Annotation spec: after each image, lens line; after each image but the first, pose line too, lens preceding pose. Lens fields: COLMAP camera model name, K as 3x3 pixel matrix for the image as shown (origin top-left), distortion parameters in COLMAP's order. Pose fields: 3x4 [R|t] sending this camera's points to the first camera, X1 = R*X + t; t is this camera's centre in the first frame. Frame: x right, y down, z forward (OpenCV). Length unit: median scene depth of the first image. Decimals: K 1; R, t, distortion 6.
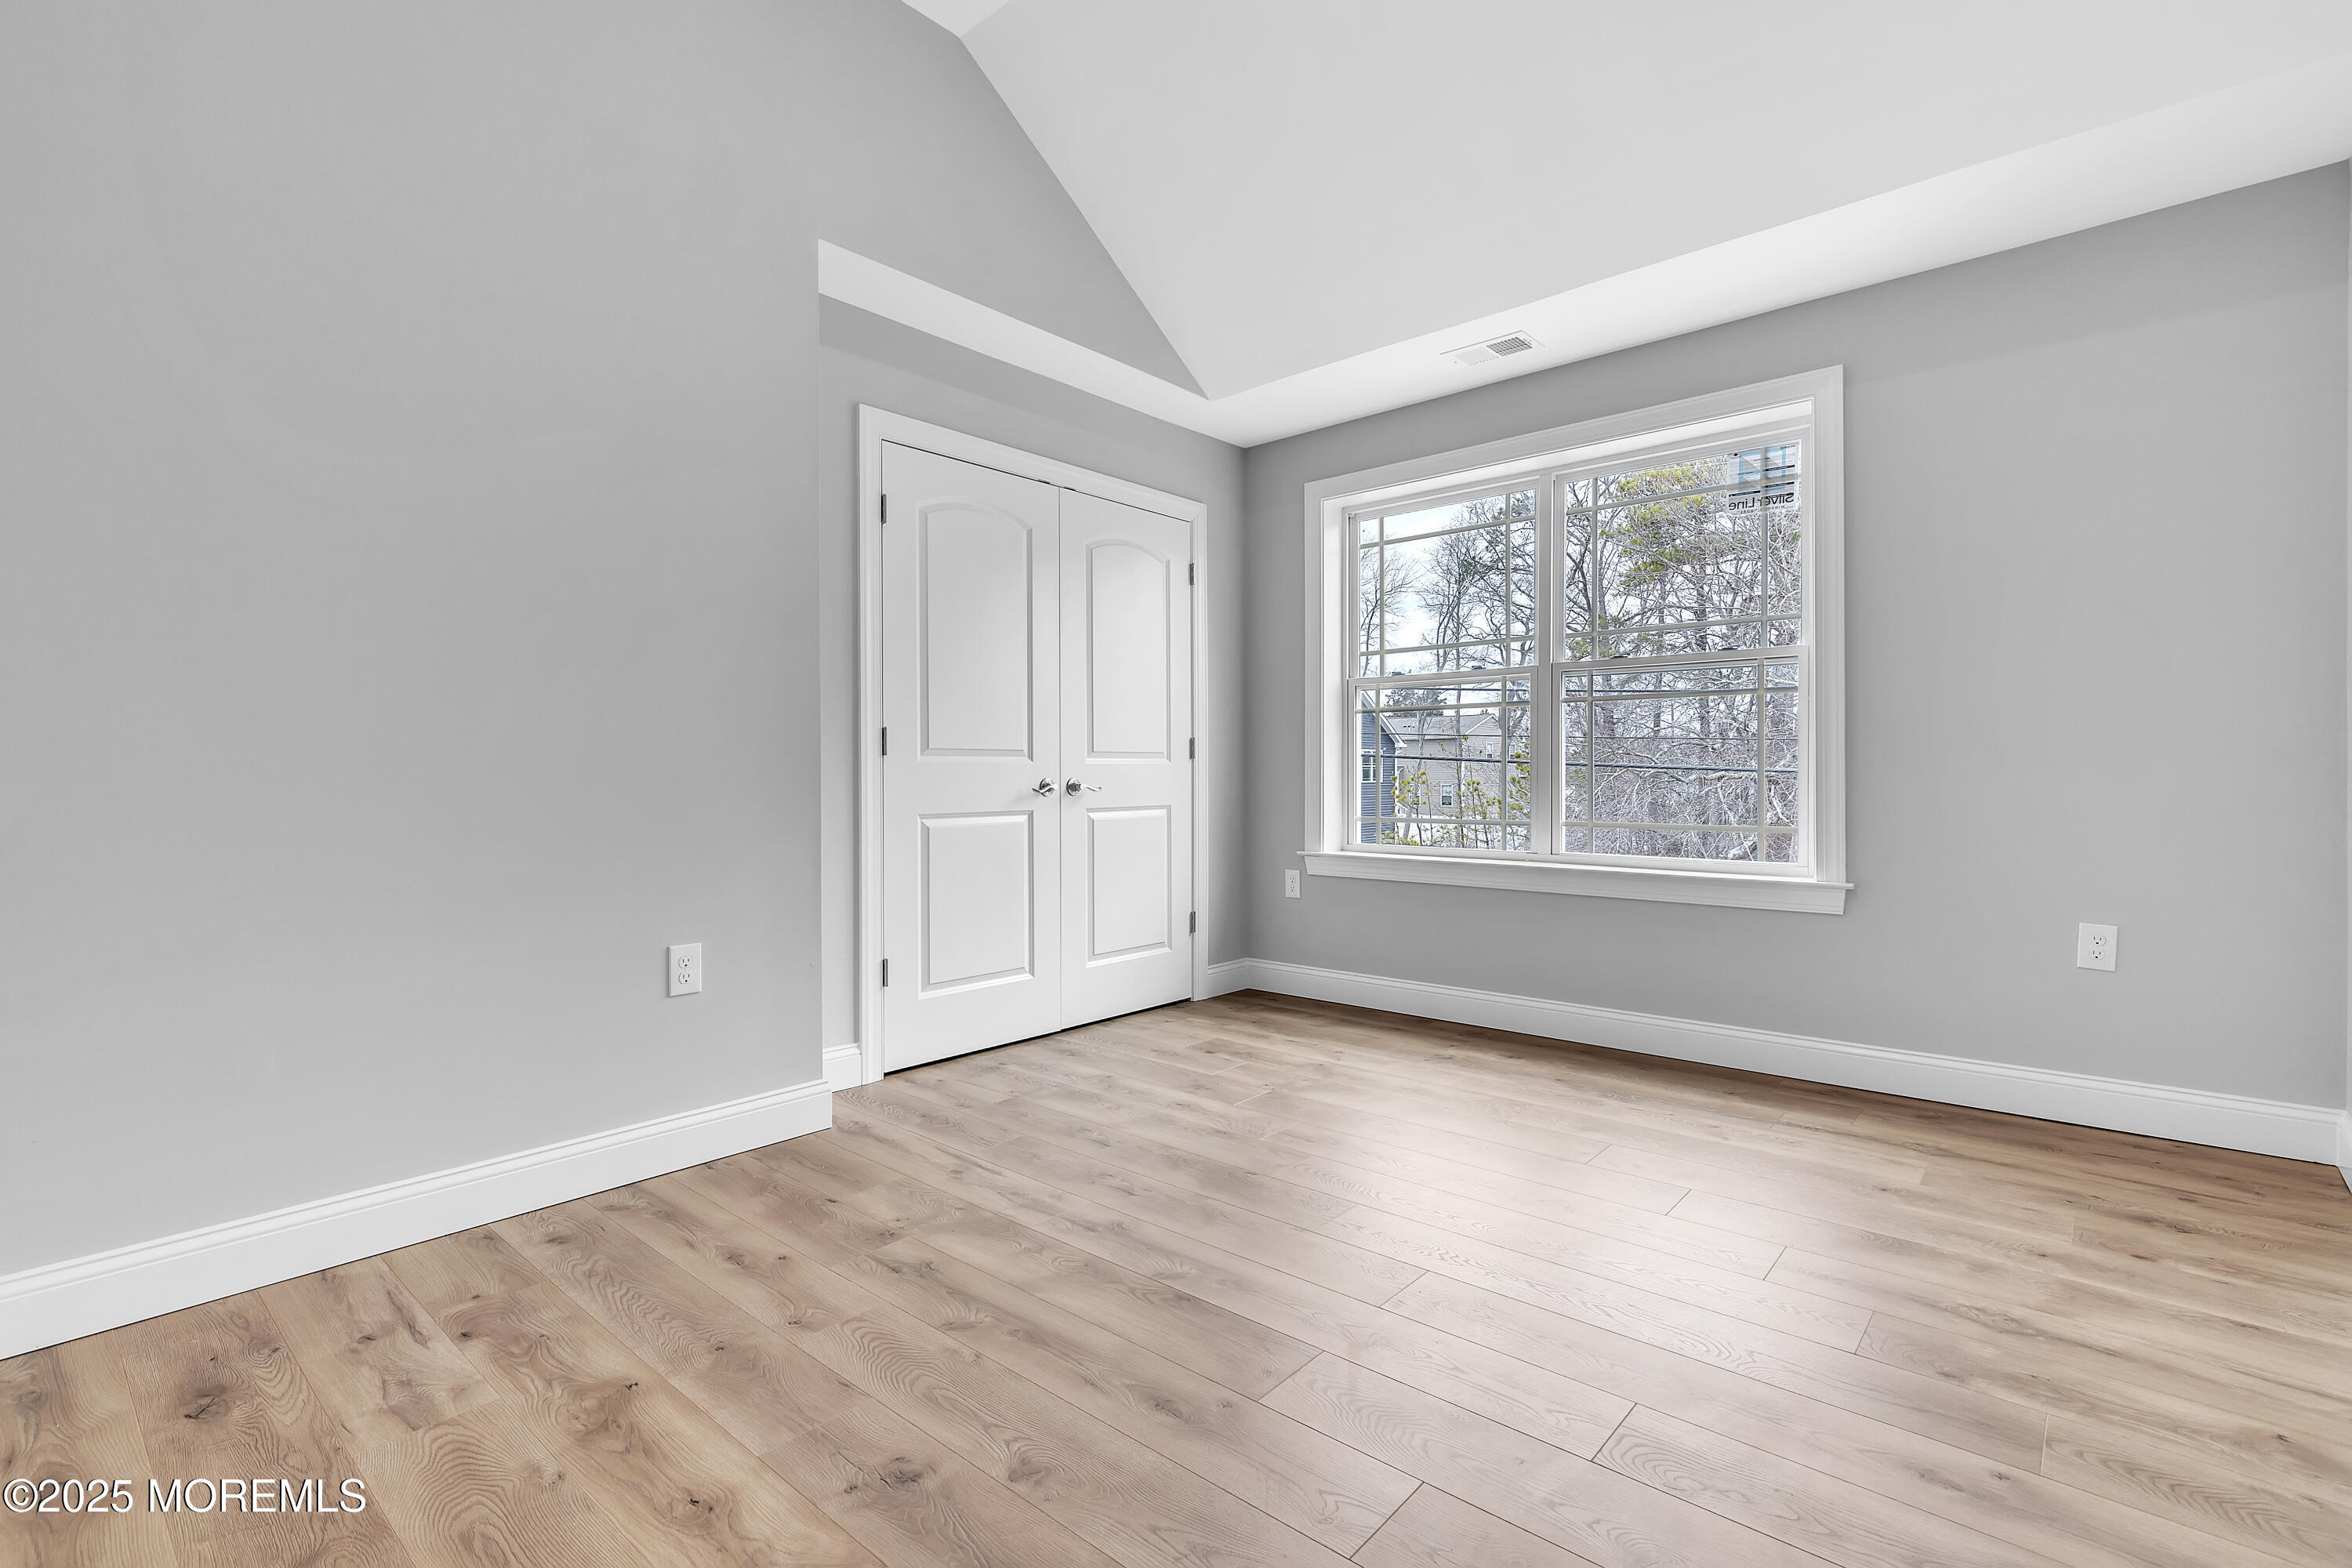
lens RADIAL K [[1070.4, 0, 1182.5], [0, 1070.4, 773.0], [0, 0, 1]] dist [0.005465, -0.000853]
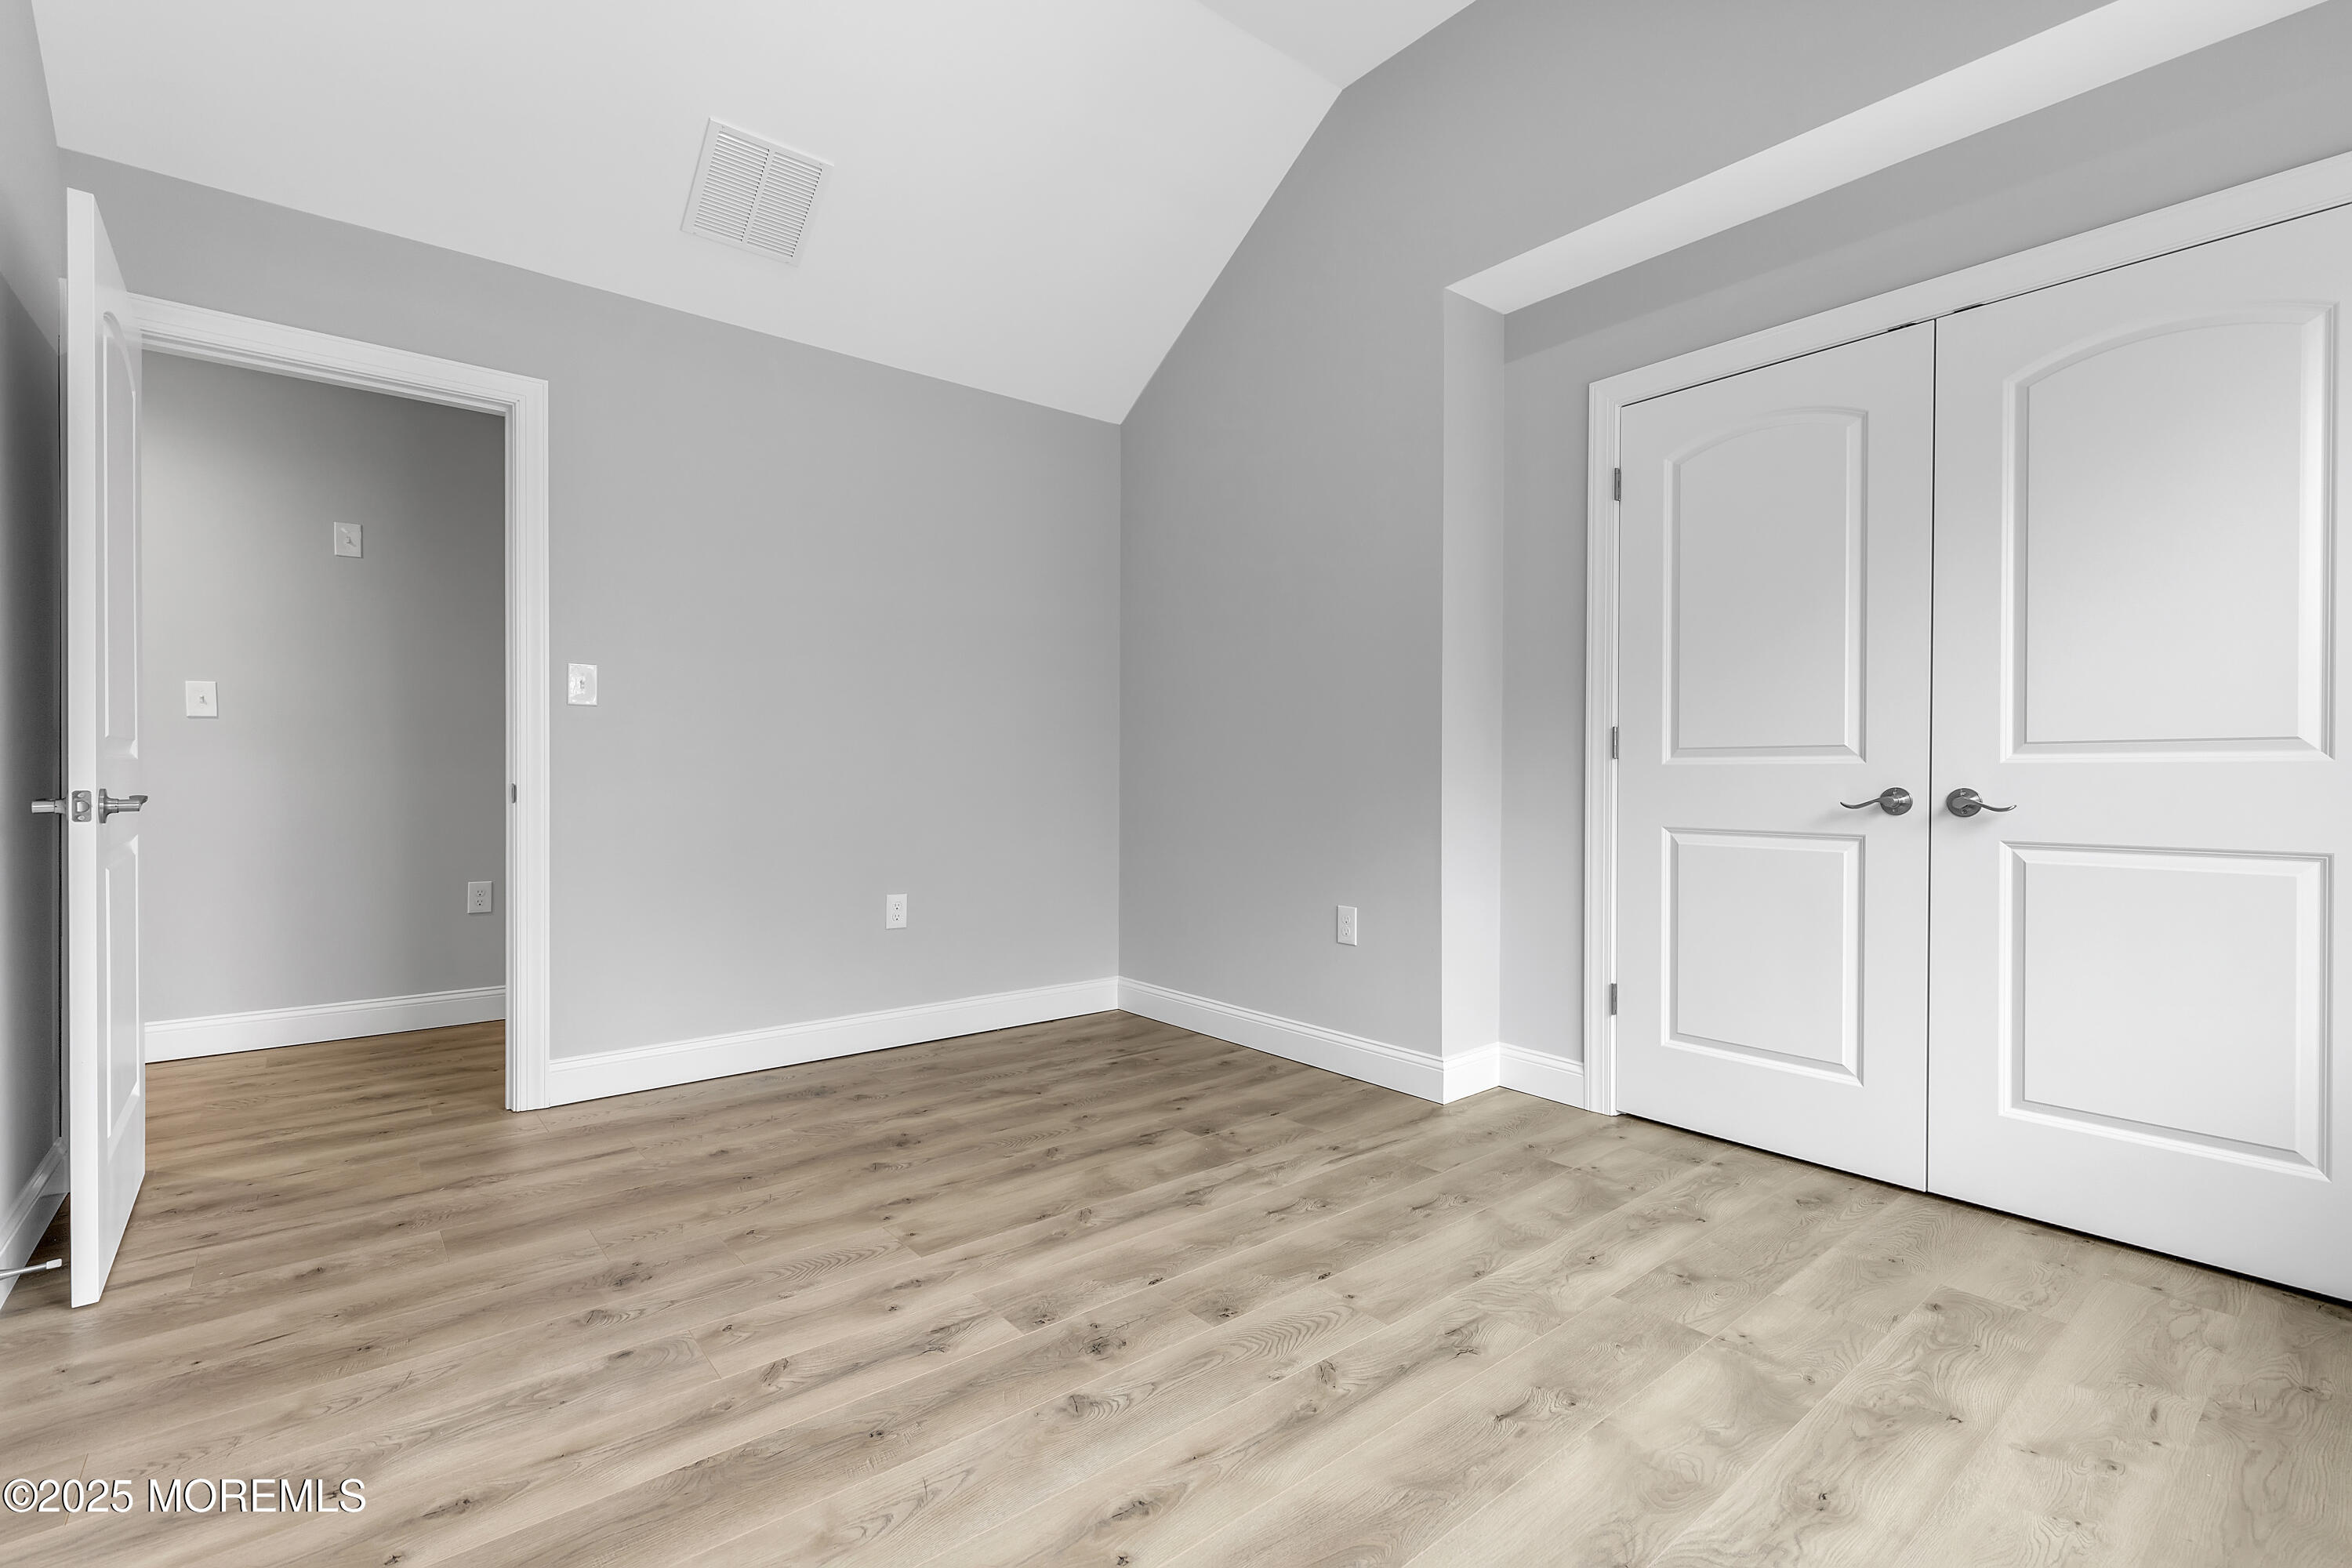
lens RADIAL K [[1070.4, 0, 1182.5], [0, 1070.4, 777.6], [0, 0, 1]] dist [0.005465, -0.000853]
pose [[-0.168157, 0.004186, -0.985751, 0.670367], [-0.003899, 0.999980, 0.004911, -0.003429], [0.985753, 0.004669, -0.168137, 0.788707]]
